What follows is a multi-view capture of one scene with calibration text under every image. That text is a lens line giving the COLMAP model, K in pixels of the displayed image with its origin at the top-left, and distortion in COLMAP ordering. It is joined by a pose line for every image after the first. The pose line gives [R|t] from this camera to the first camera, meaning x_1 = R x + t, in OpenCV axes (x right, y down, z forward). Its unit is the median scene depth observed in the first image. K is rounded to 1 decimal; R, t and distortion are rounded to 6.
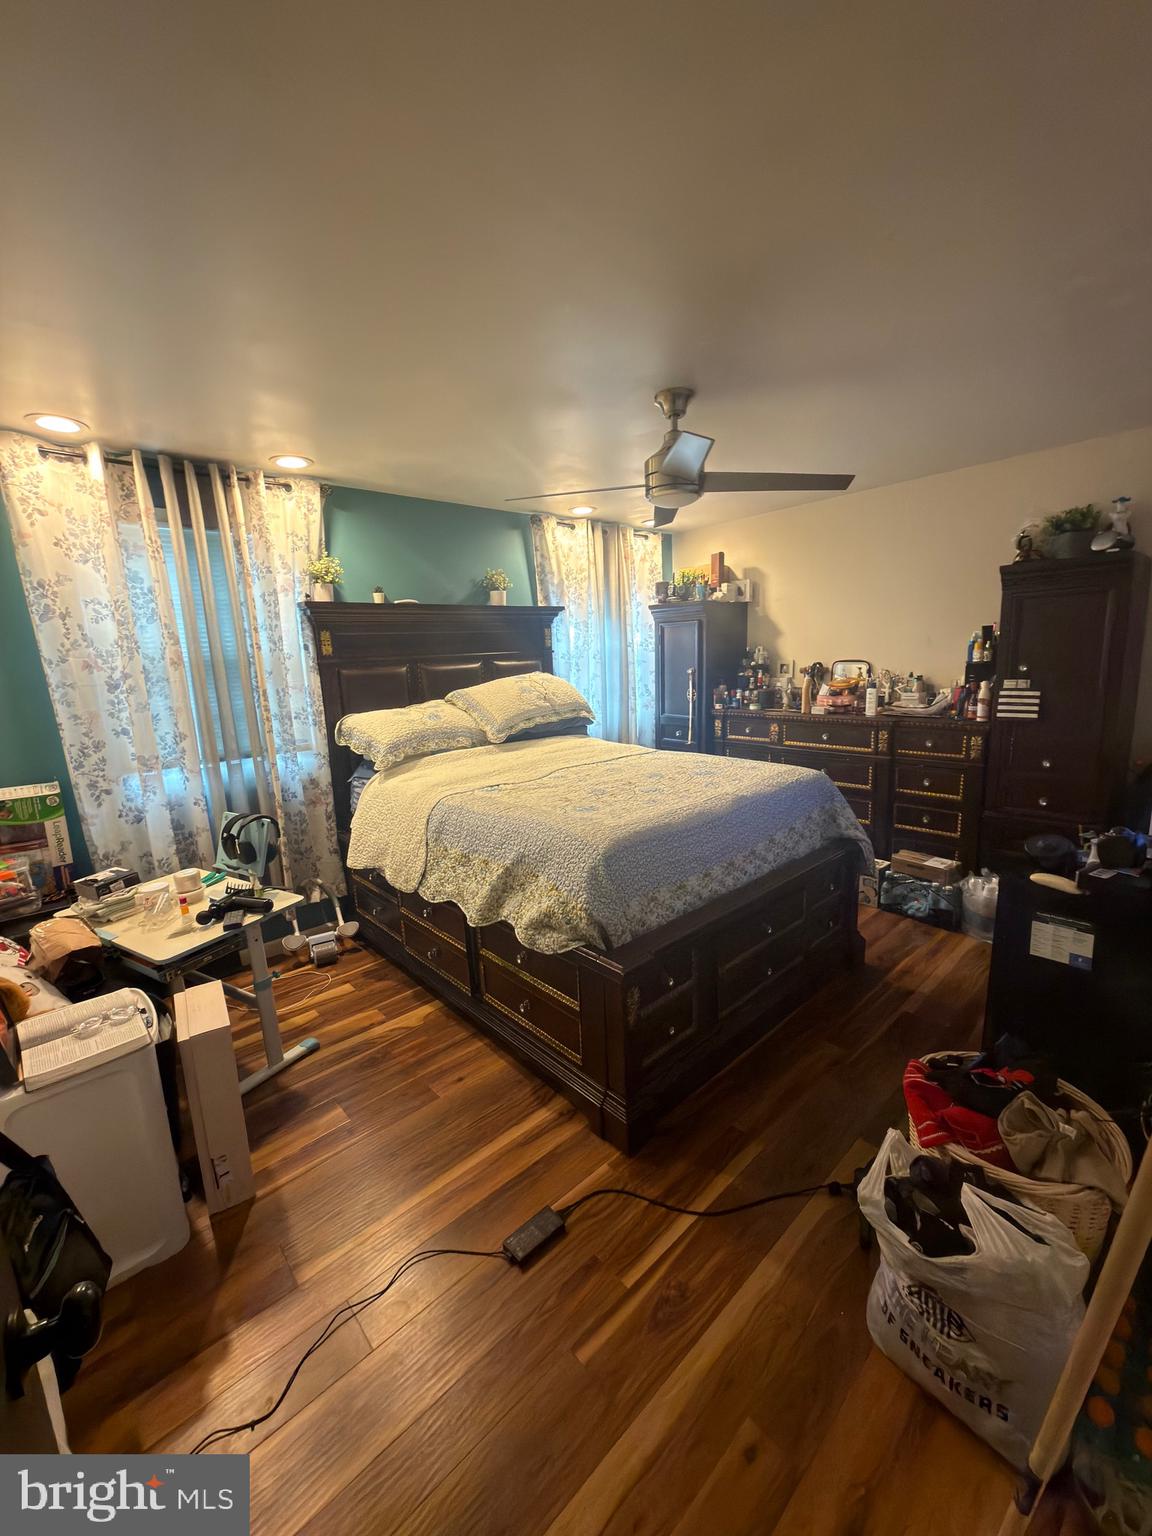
lens RADIAL K [[608.8, 0, 571.6], [0, 608.8, 766.4], [0, 0, 1]] dist [0.000839, -0.000134]
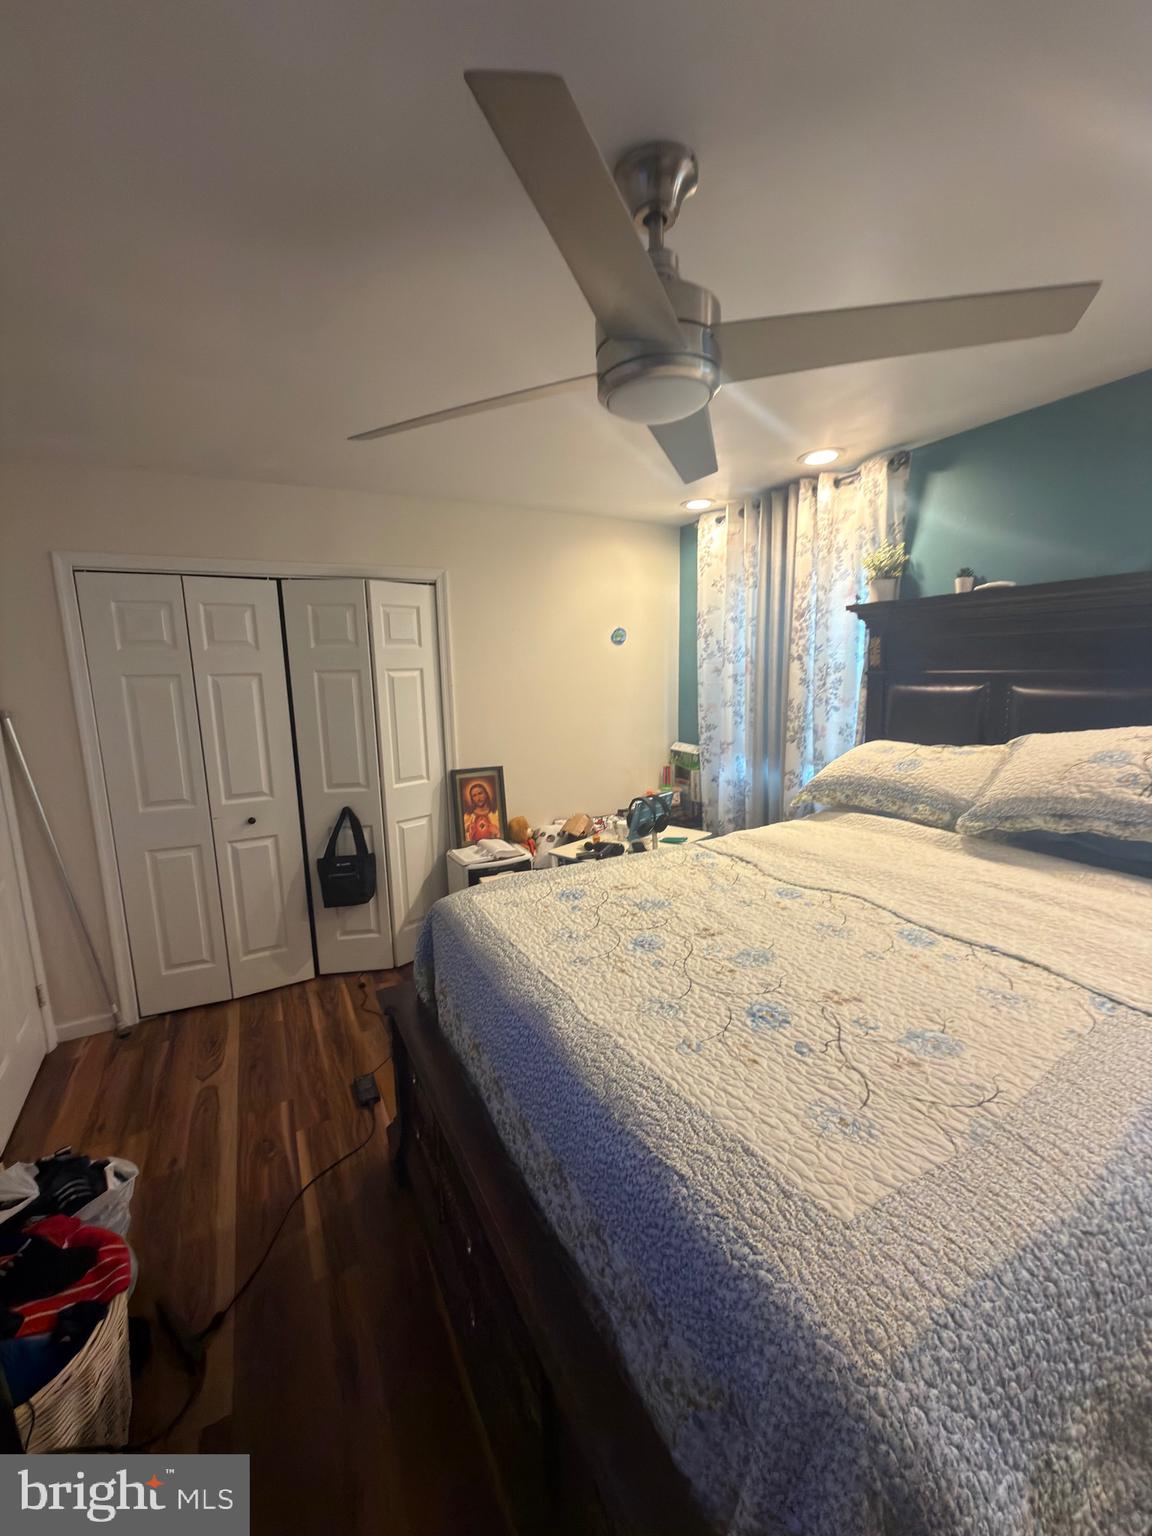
lens RADIAL K [[608.8, 0, 569.9], [0, 608.8, 768.9], [0, 0, 1]] dist [0.000839, -0.000134]
pose [[-0.235138, 0.210246, -0.948950, 0.615006], [-0.140704, 0.958677, 0.247266, -0.232979], [0.961724, 0.191662, -0.195839, 0.943152]]
